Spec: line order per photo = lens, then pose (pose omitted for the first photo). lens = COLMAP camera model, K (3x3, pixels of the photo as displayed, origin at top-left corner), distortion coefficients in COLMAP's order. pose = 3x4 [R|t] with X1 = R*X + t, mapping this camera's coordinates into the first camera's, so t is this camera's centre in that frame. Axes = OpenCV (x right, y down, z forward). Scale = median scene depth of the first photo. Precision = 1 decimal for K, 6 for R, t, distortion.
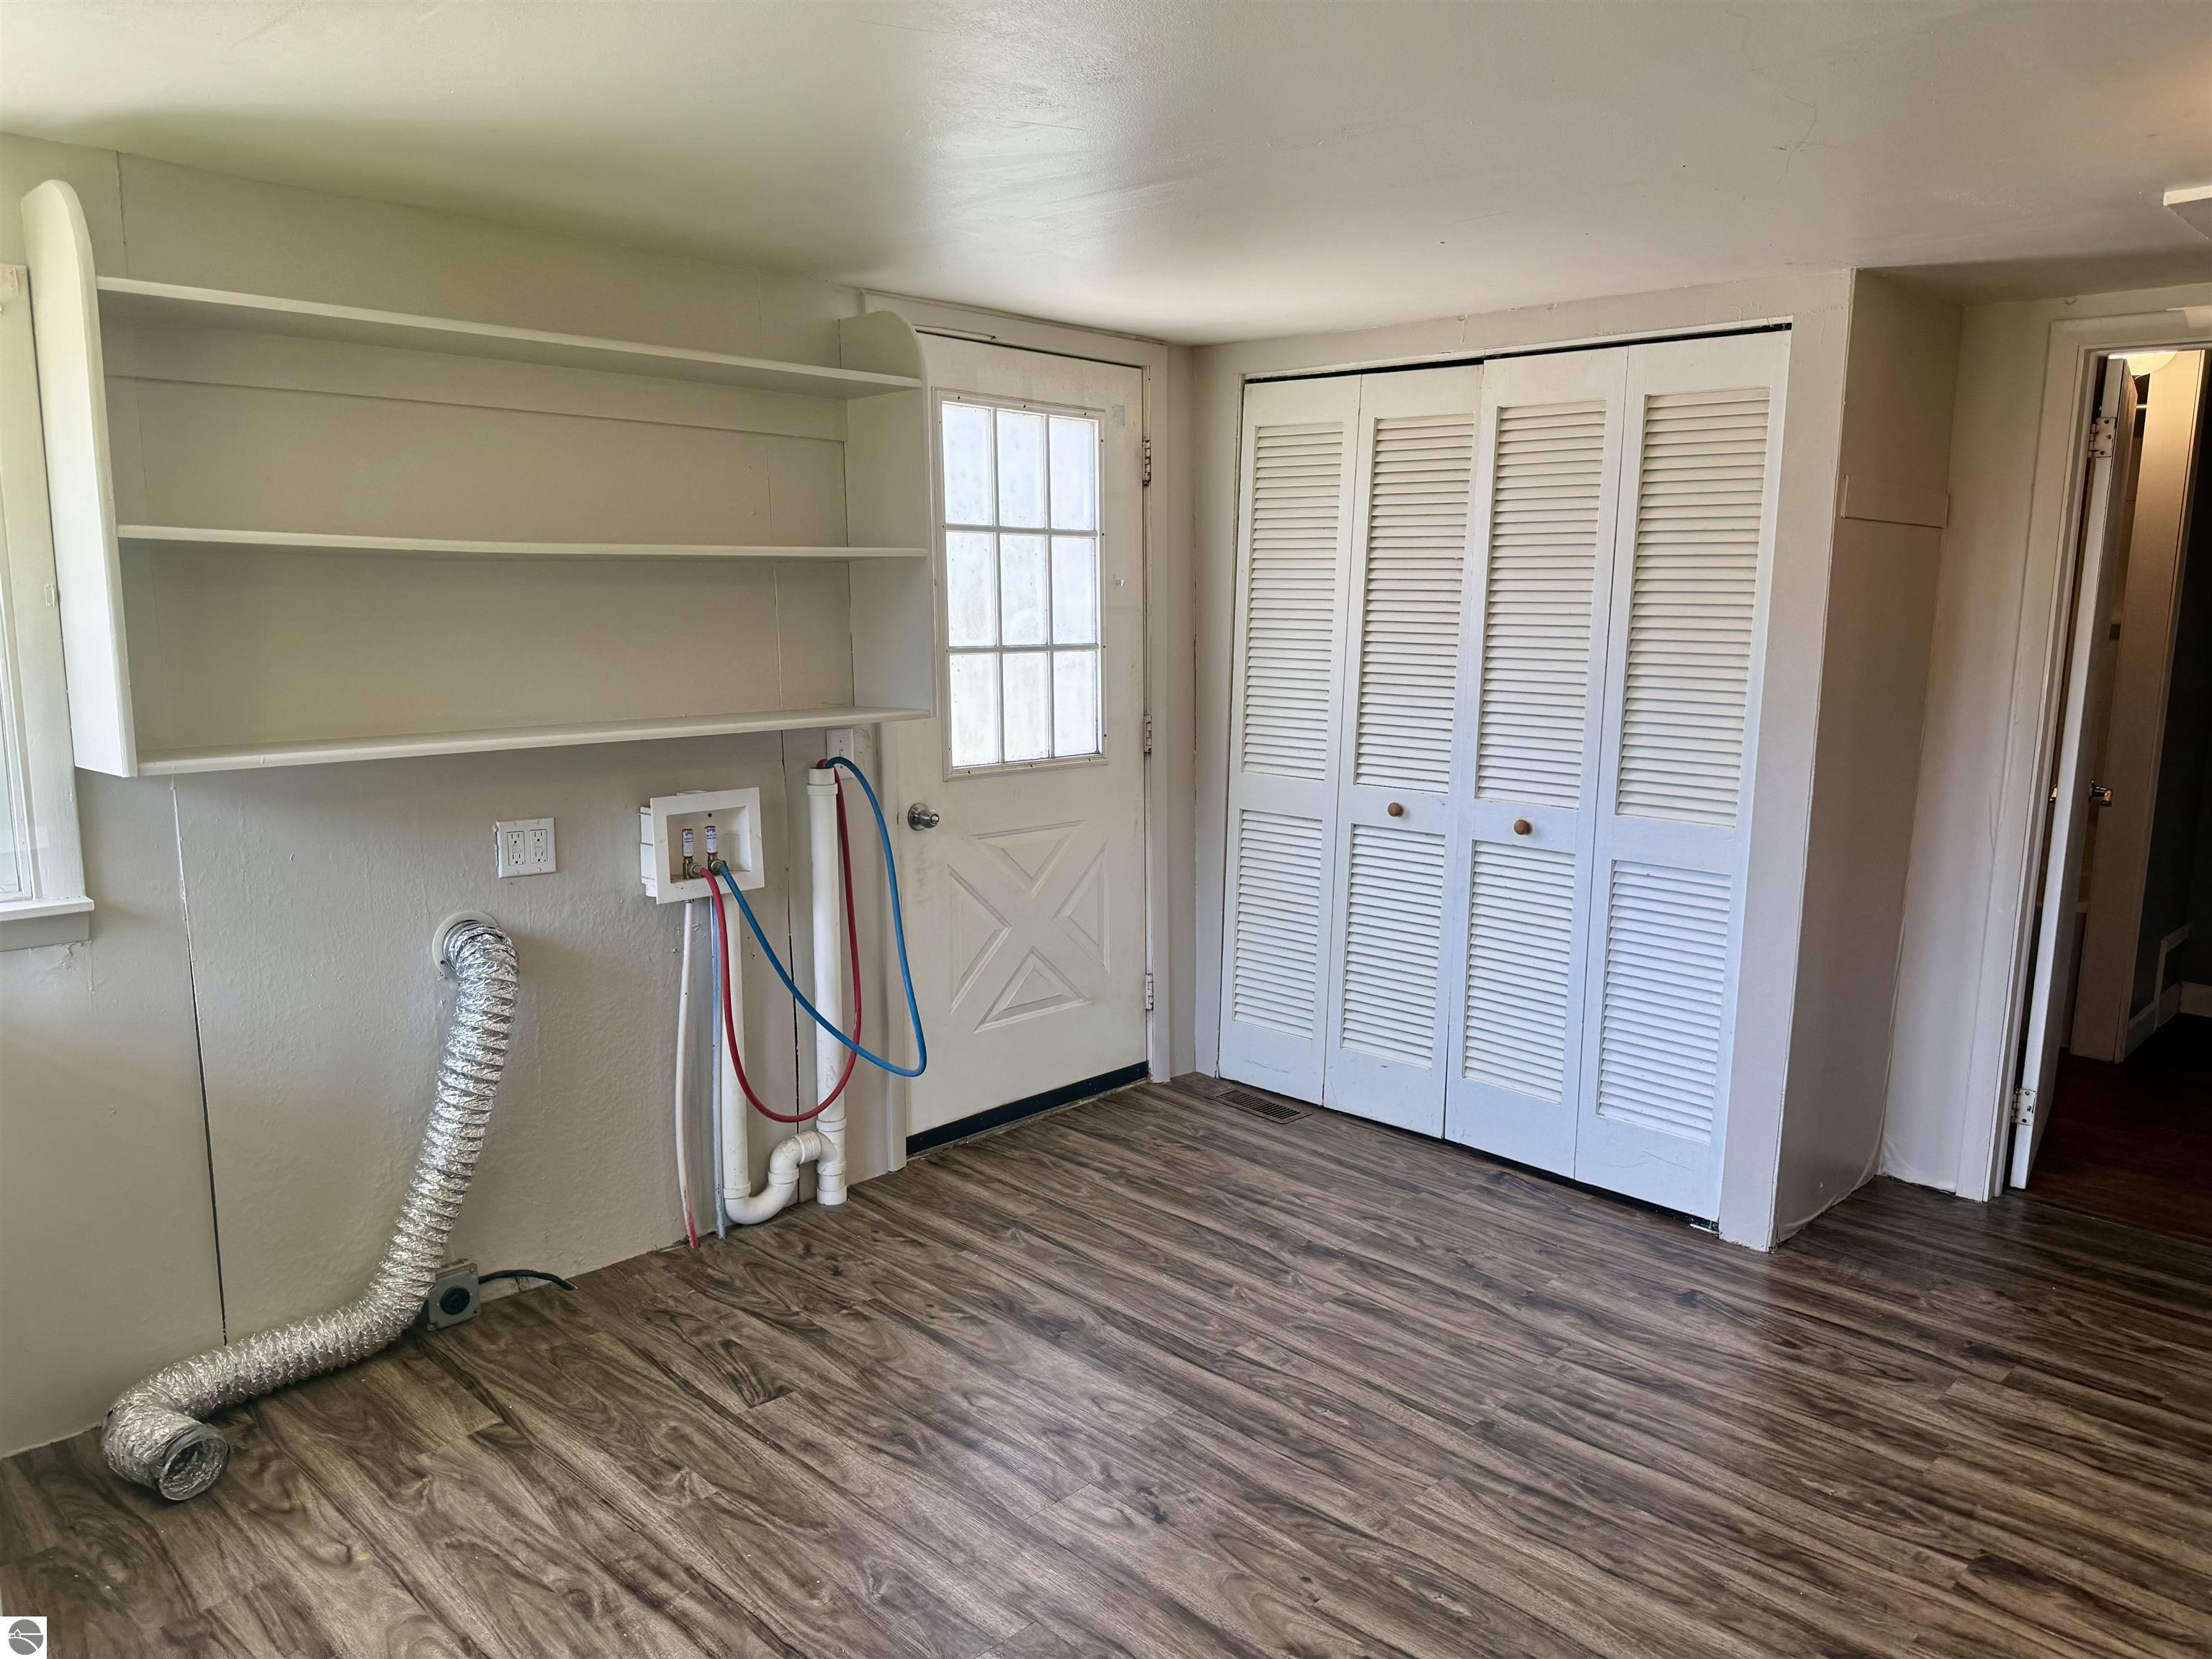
lens RADIAL K [[1567.6, 0, 1184.1], [0, 1567.6, 854.0], [0, 0, 1]] dist [0.043906, -0.056021]
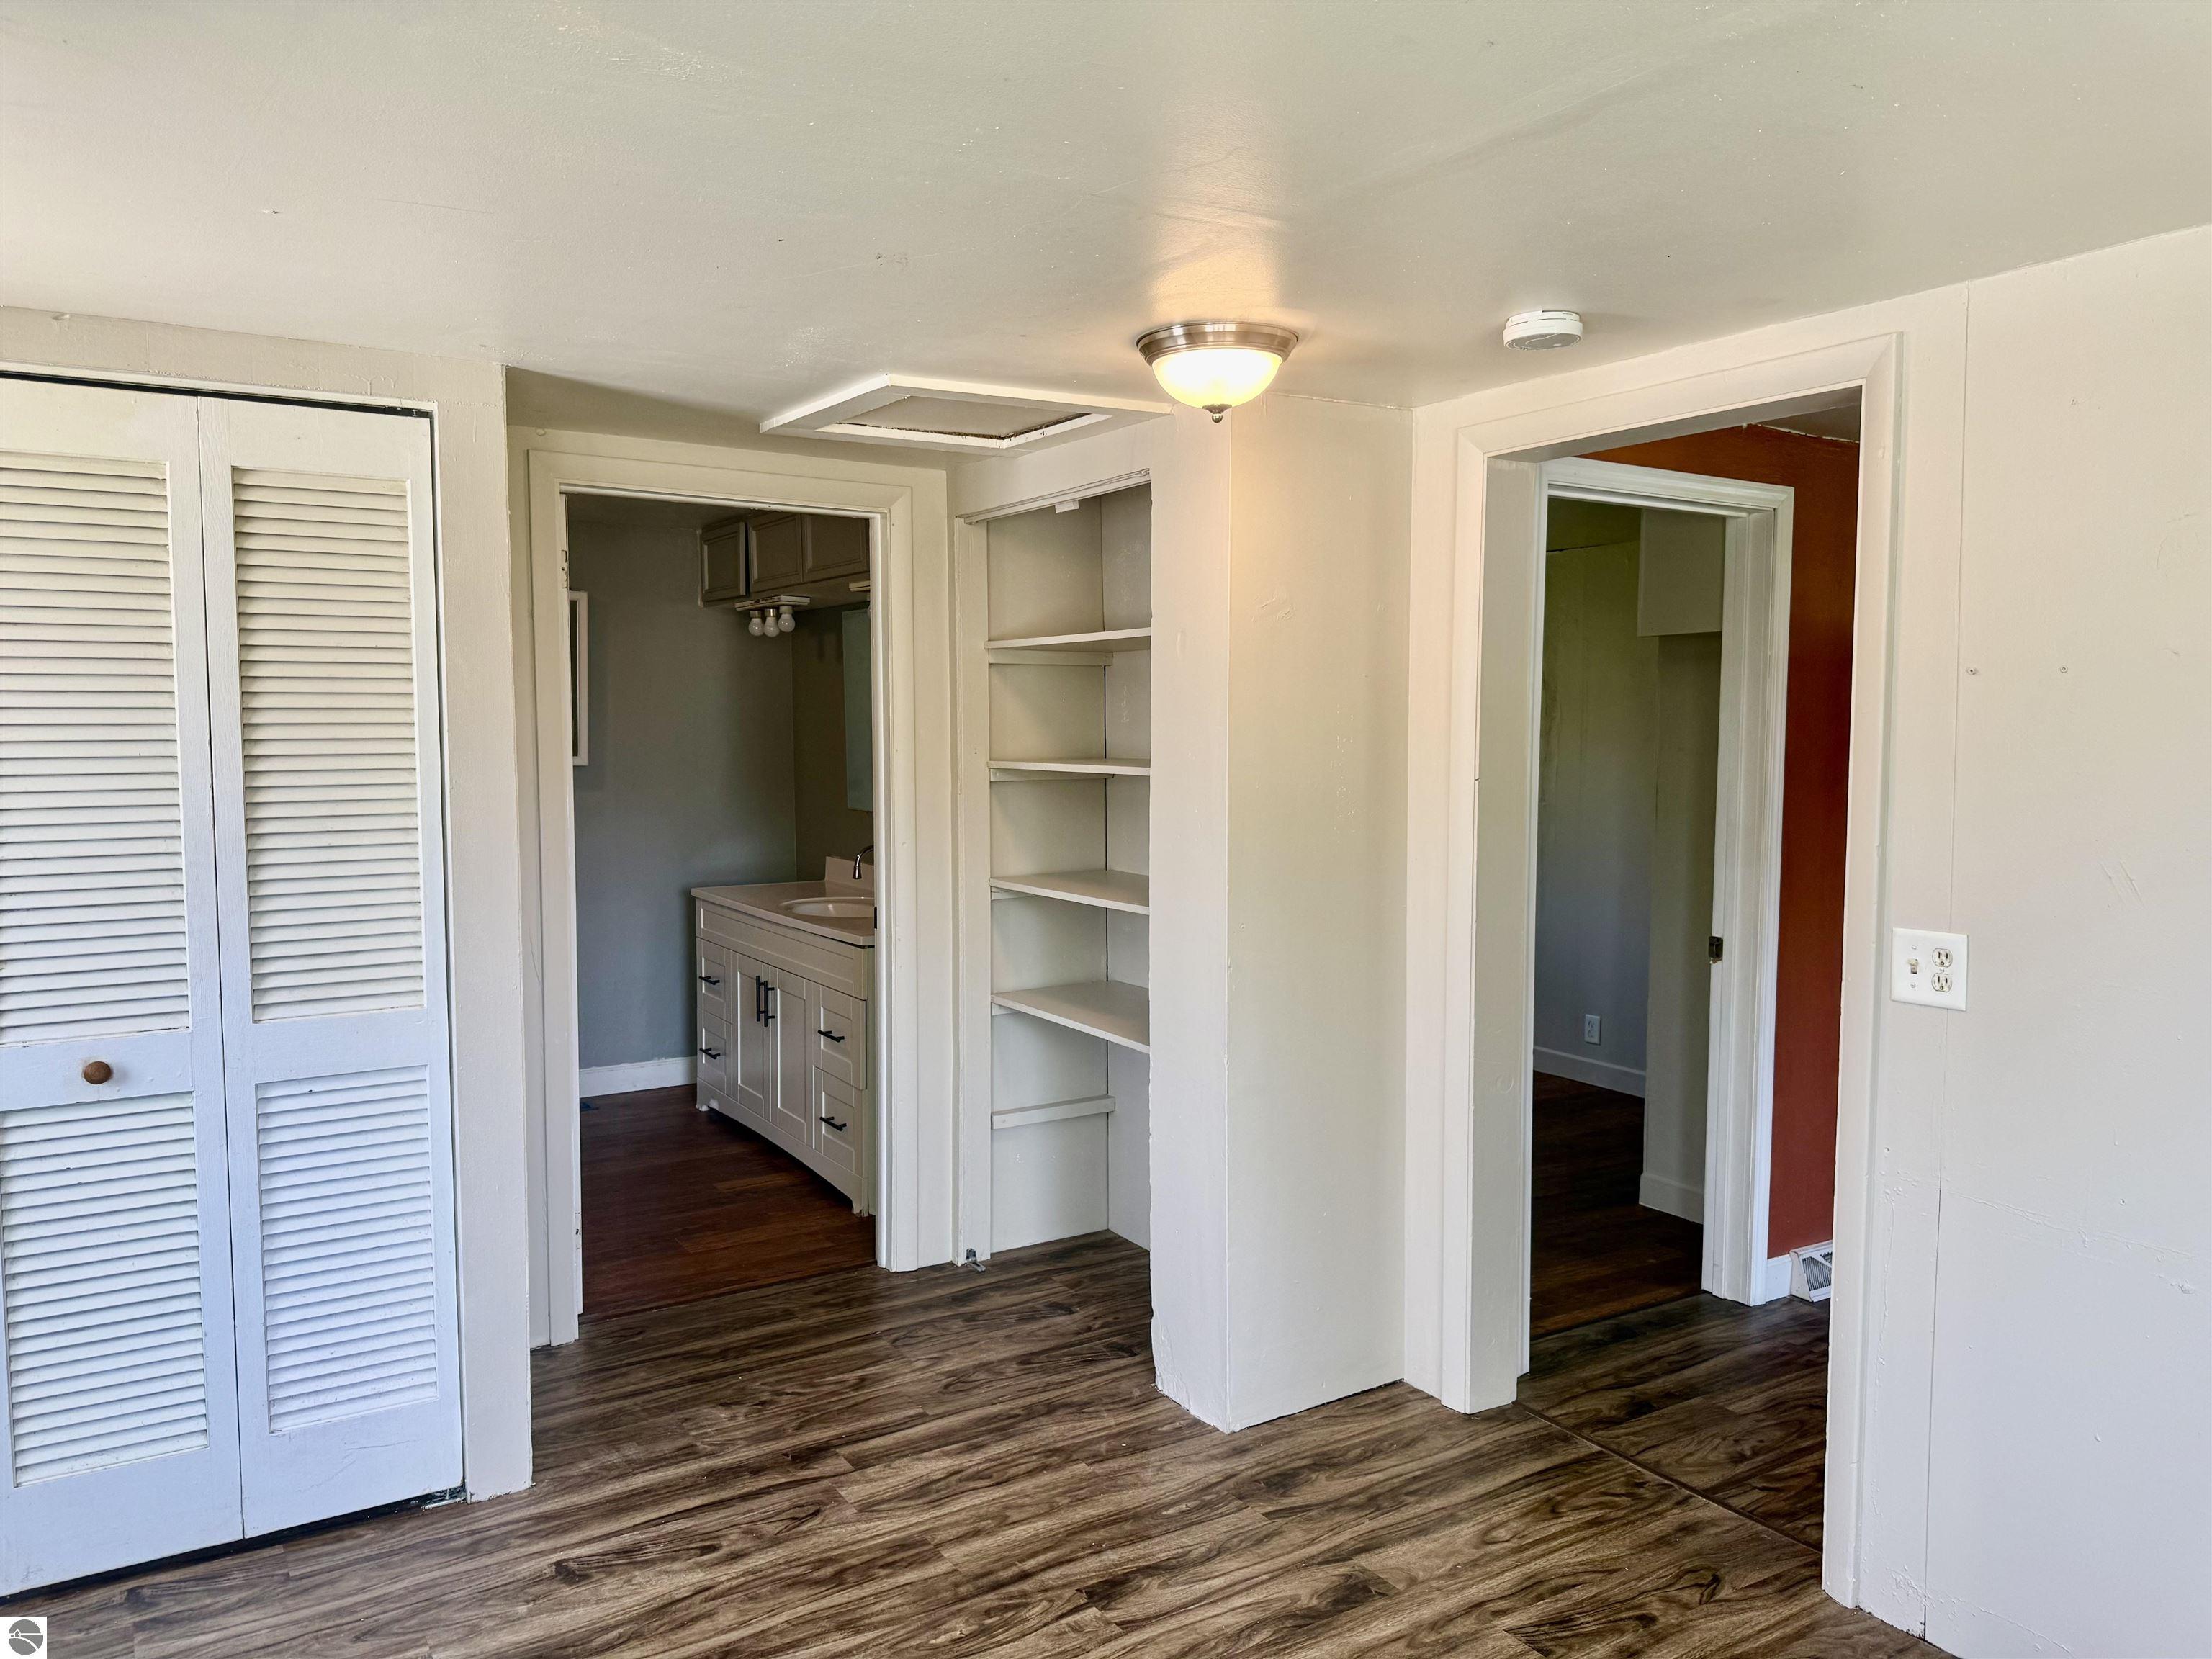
lens RADIAL K [[1567.6, 0, 1089.2], [0, 1567.6, 832.8], [0, 0, 1]] dist [0.043906, -0.056021]
pose [[0.260429, -0.090983, 0.961197, -0.371154], [0.167253, 0.984750, 0.047896, -0.093846], [-0.950896, 0.148289, 0.271674, 0.468955]]
